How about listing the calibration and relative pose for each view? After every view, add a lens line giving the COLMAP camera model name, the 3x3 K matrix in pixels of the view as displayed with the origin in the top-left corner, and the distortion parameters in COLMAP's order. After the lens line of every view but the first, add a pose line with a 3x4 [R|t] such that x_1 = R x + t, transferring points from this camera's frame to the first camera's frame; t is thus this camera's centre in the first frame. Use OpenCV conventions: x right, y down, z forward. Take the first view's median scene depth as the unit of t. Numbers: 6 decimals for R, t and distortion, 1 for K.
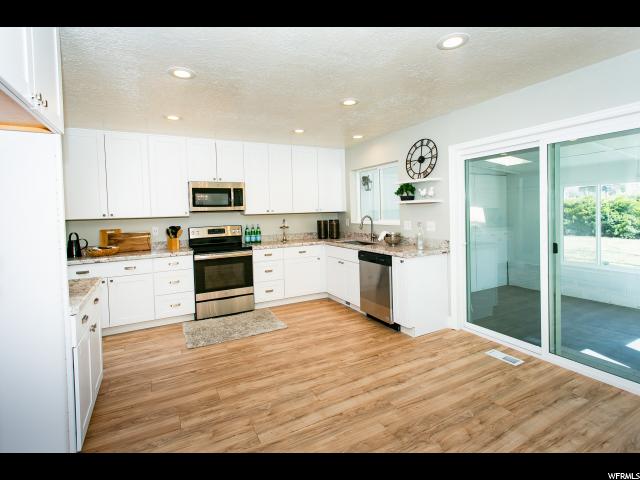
lens RADIAL K [[313.8, 0, 320.0], [0, 313.8, 240.0], [0, 0, 1]] dist [0.003340, 0.000350]
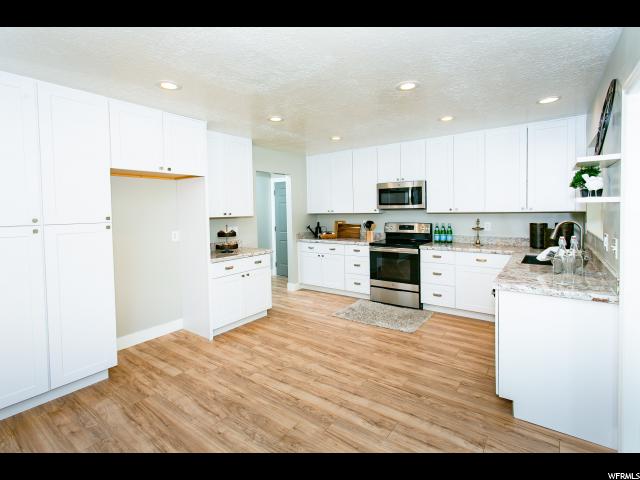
lens RADIAL K [[306.0, 0, 320.0], [0, 306.0, 240.0], [0, 0, 1]] dist [-0.003787, -0.000138]
pose [[0.437246, 0.106316, -0.893036, 0.530596], [-0.078702, 0.993702, 0.079767, -0.050635], [0.895892, 0.035406, 0.442859, 0.304401]]
